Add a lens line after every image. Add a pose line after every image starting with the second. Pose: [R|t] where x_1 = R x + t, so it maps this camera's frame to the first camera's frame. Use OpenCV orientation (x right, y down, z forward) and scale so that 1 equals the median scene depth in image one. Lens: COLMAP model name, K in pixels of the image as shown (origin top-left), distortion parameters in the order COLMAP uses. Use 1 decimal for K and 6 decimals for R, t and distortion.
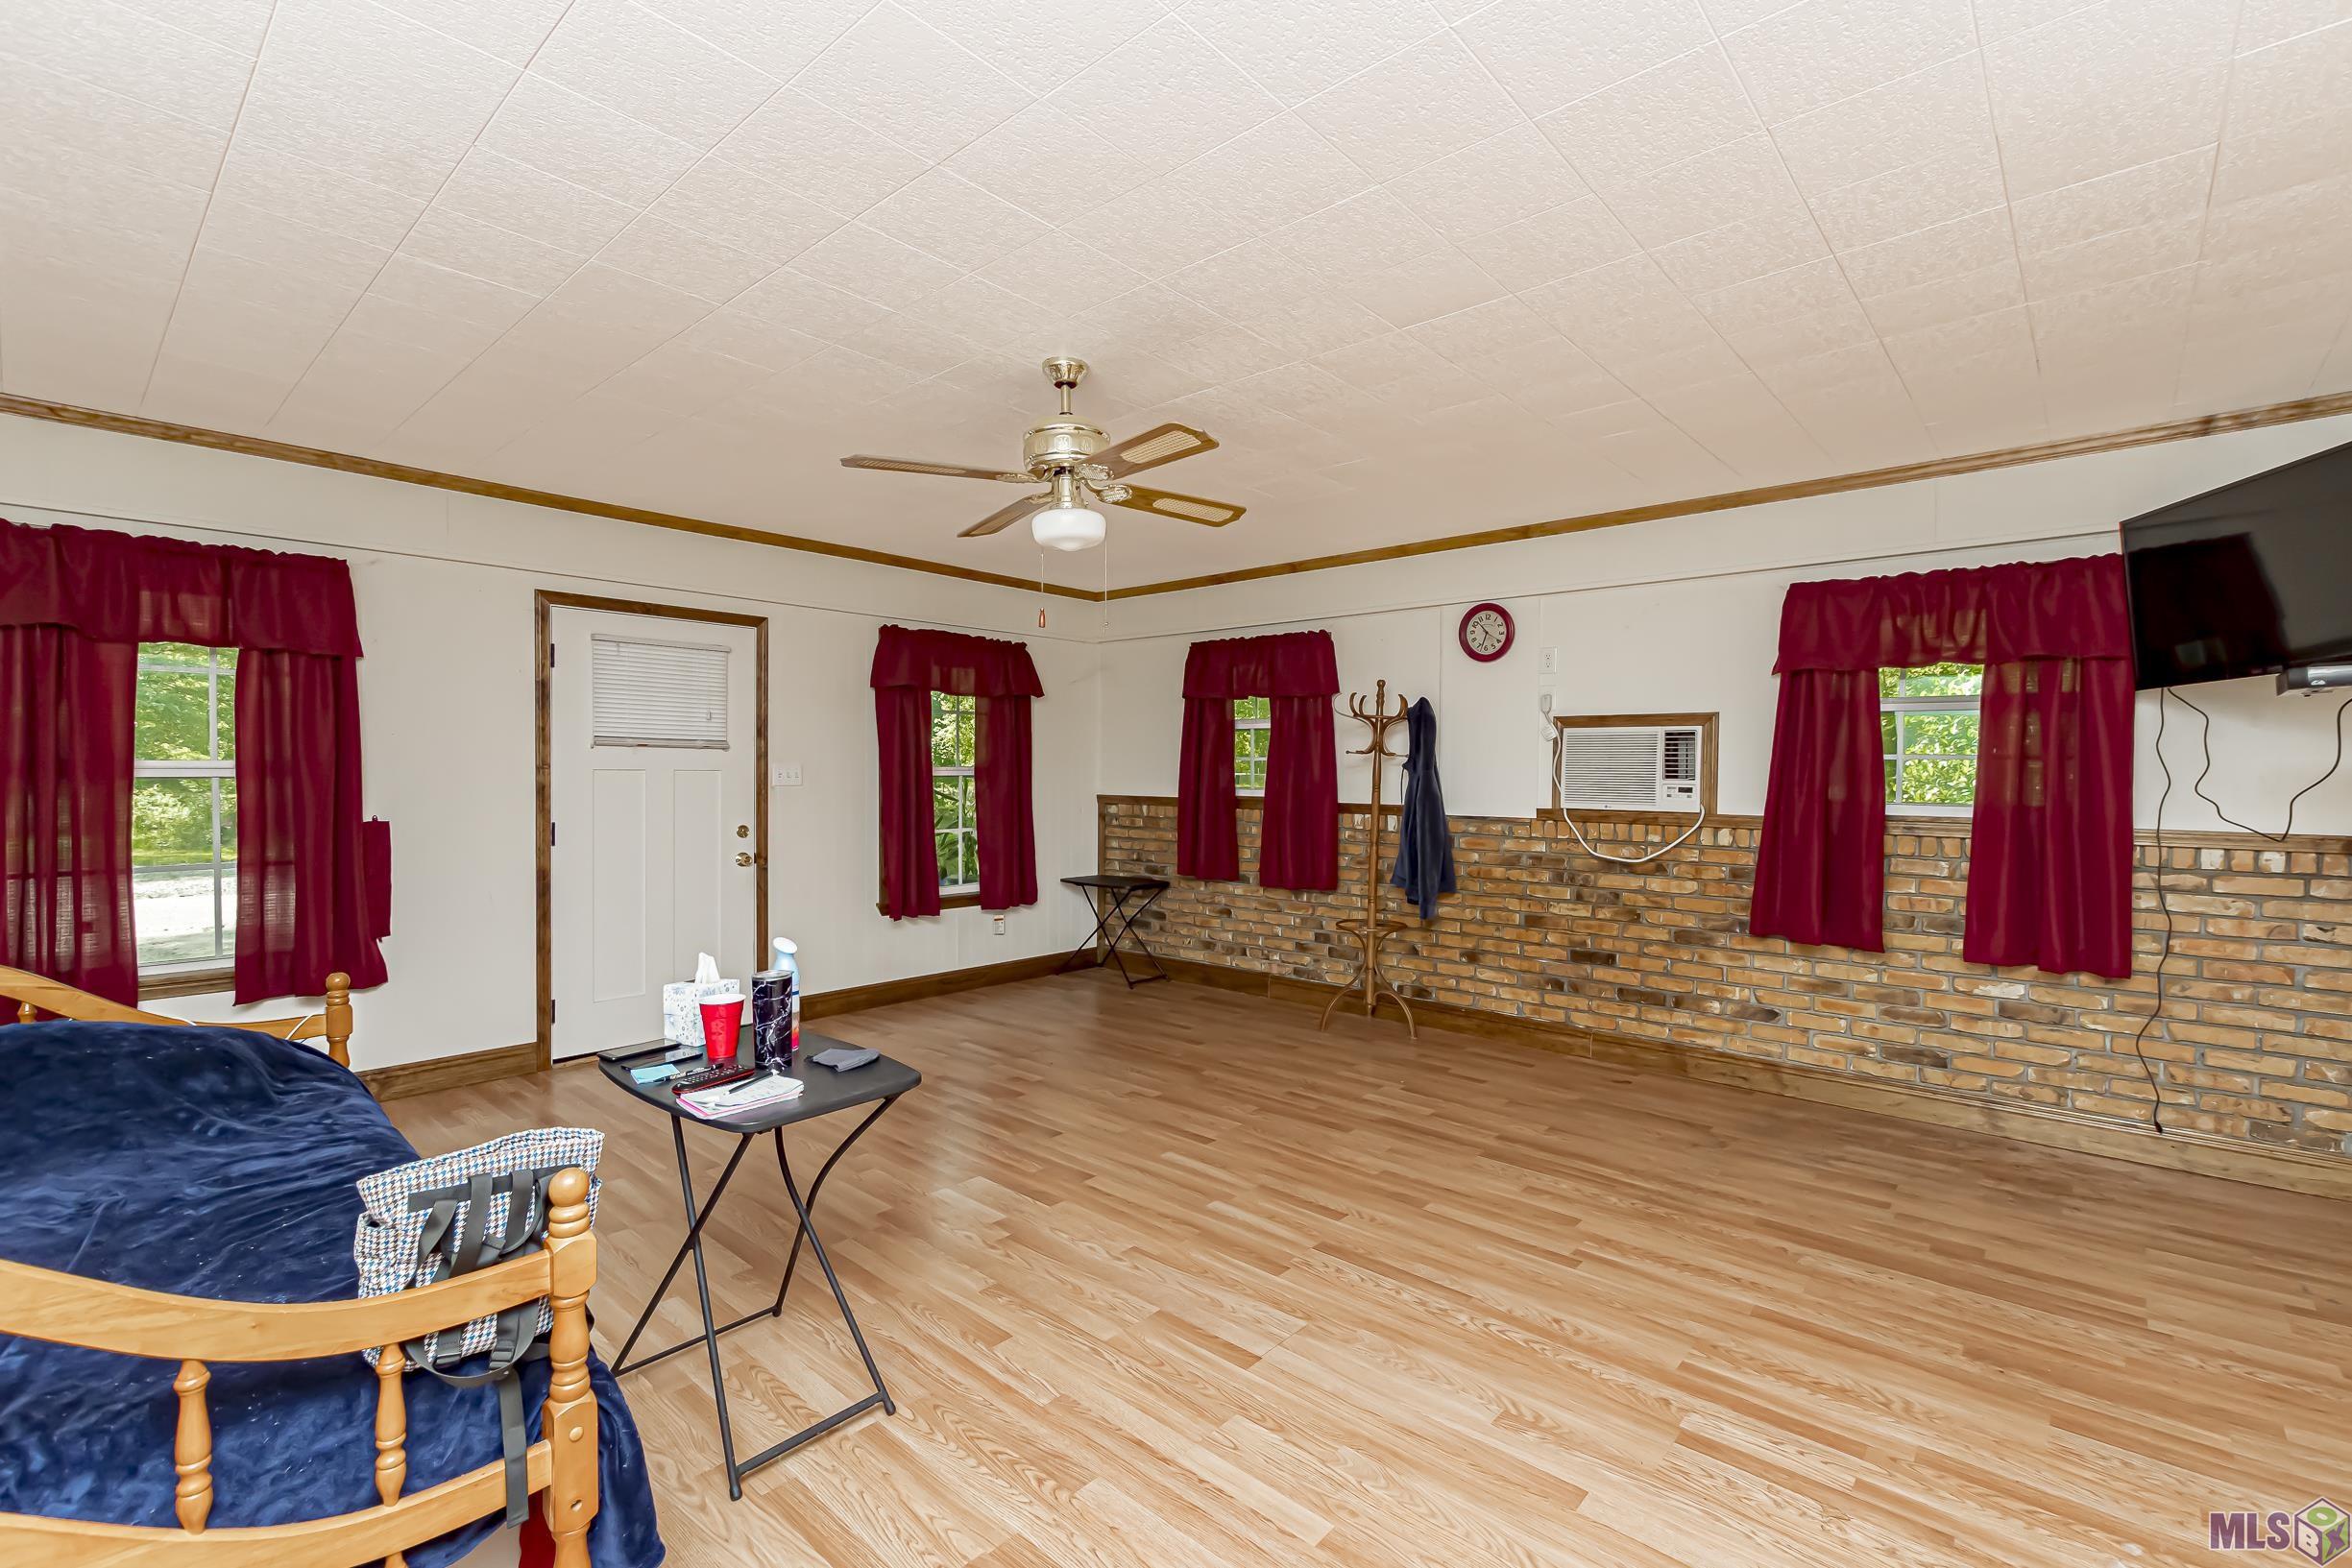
lens RADIAL K [[1054.8, 0, 1196.4], [0, 1054.8, 779.2], [0, 0, 1]] dist [0.004241, -0.001516]
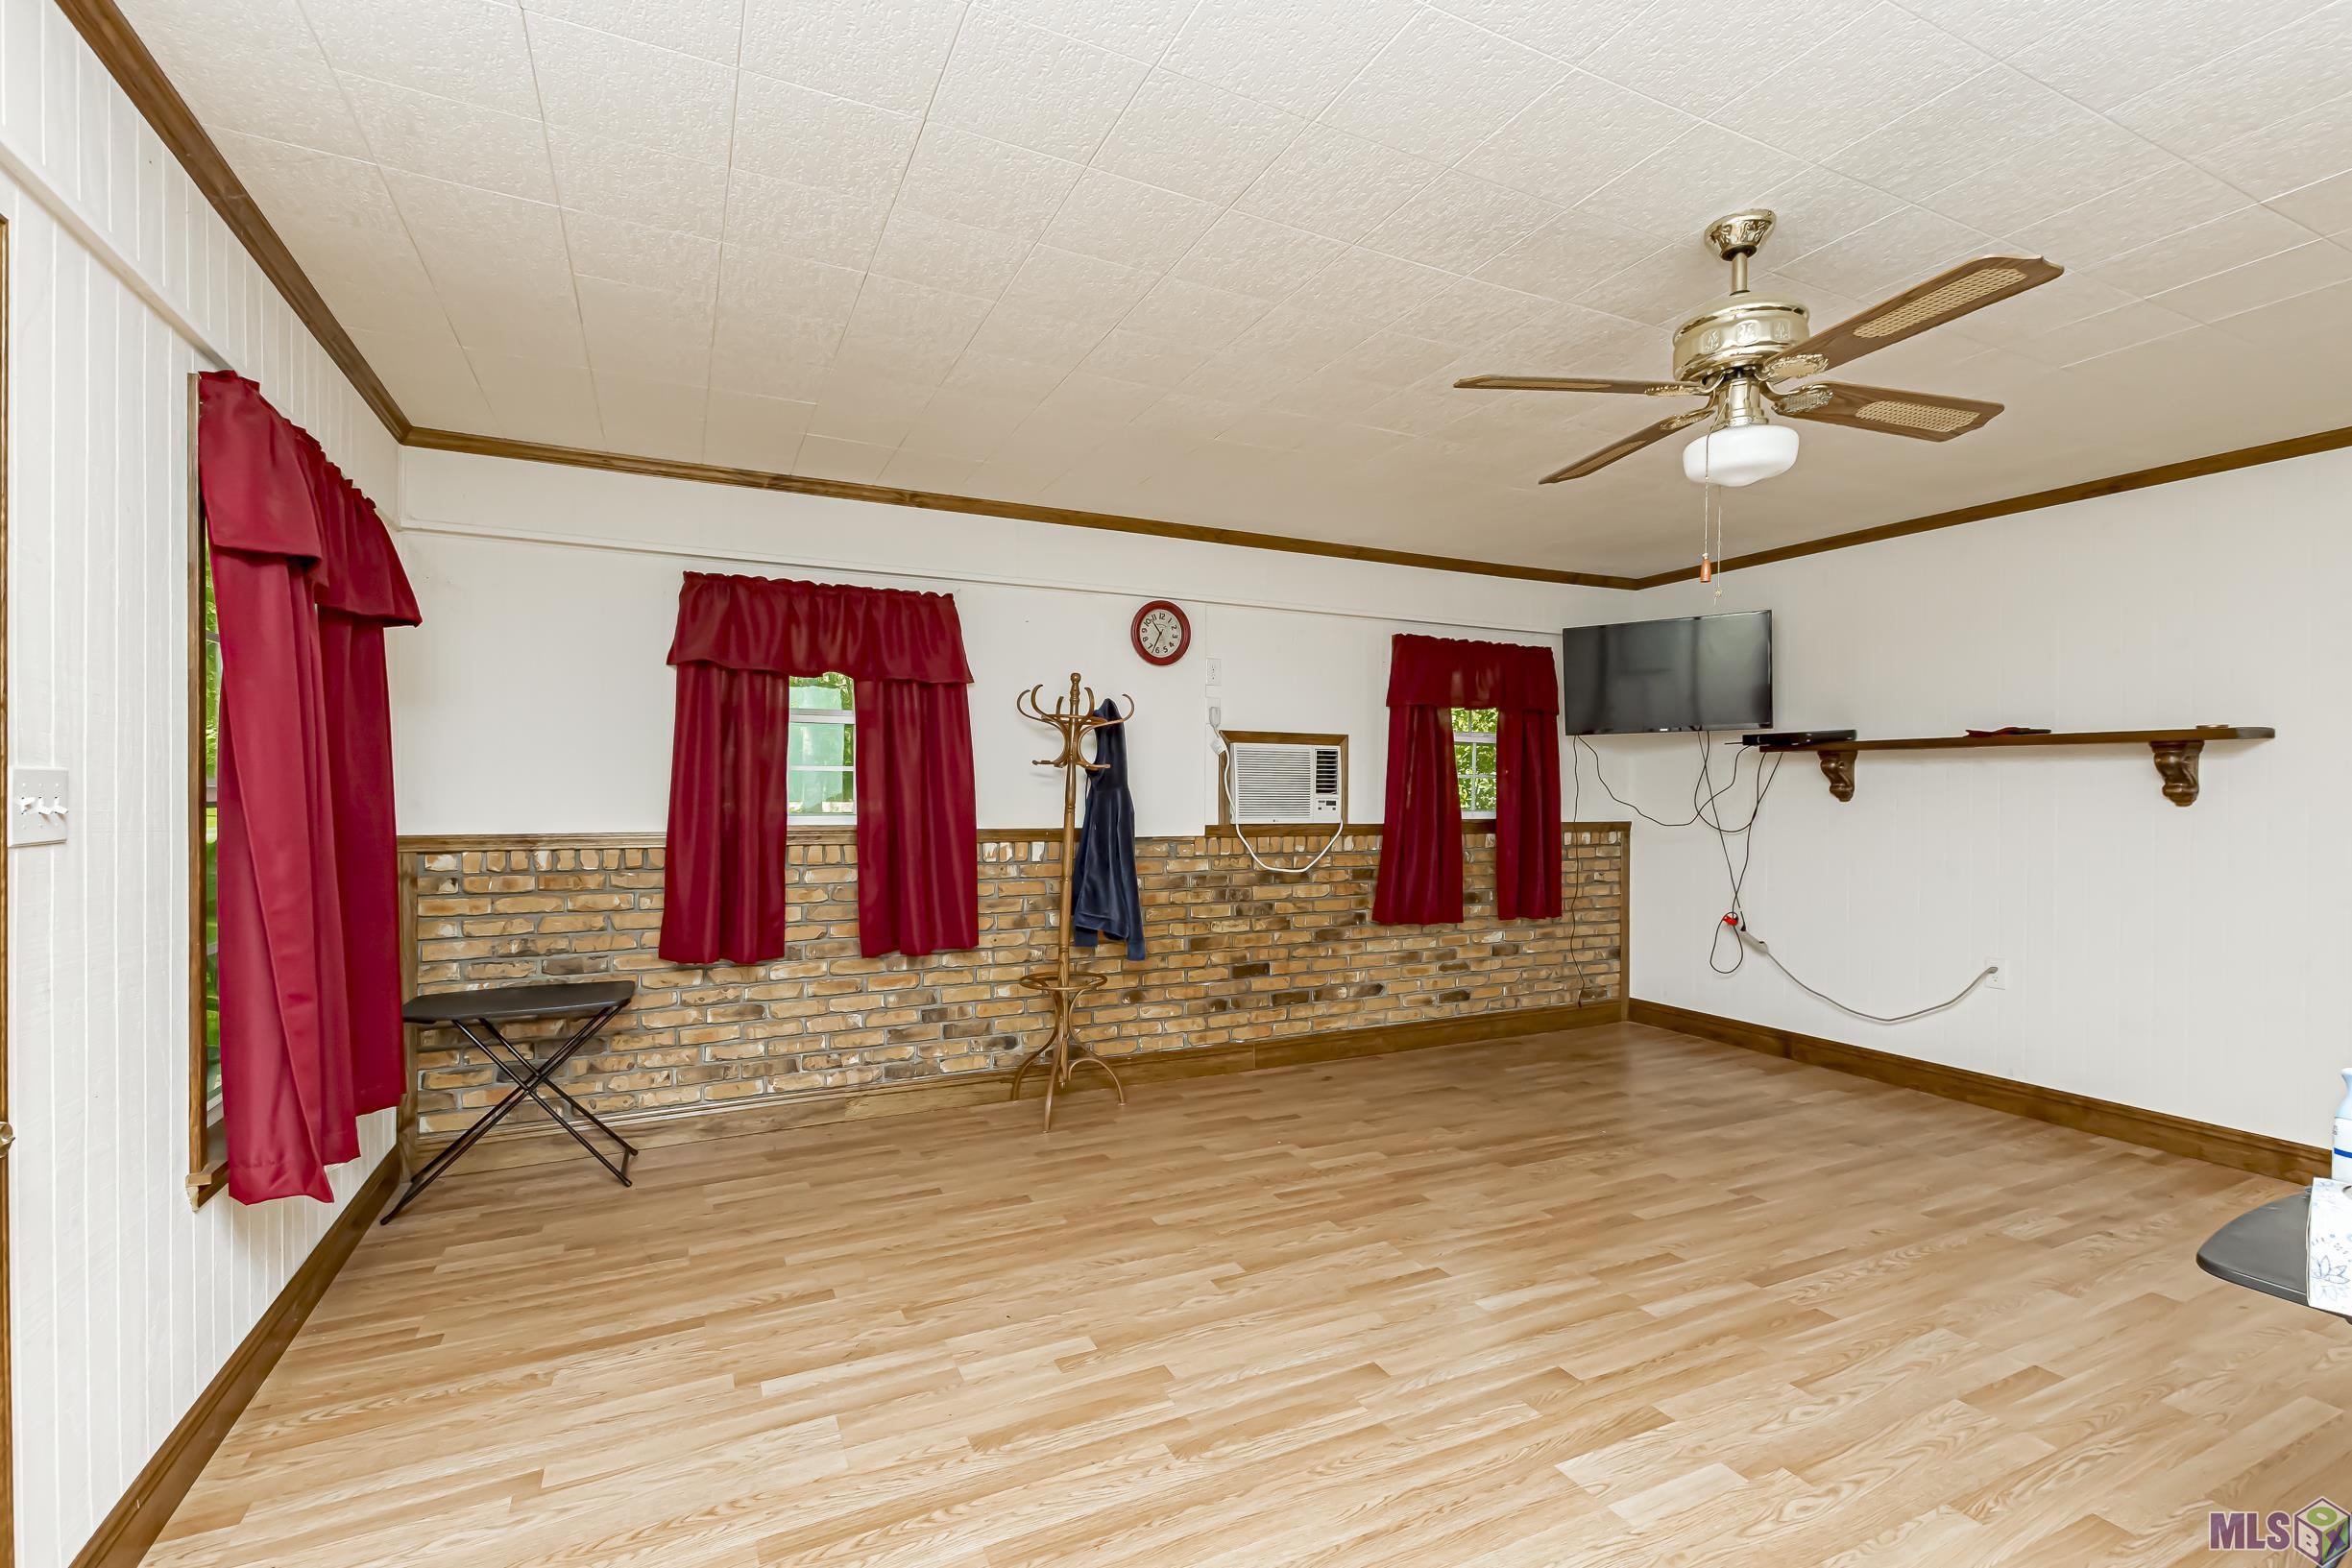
lens RADIAL K [[1054.8, 0, 1178.2], [0, 1054.8, 788.1], [0, 0, 1]] dist [0.004241, -0.001516]
pose [[0.381236, -0.003211, 0.924472, -0.602824], [0.007897, 0.999969, 0.000217, -0.006777], [-0.924444, 0.007218, 0.381250, 0.694563]]
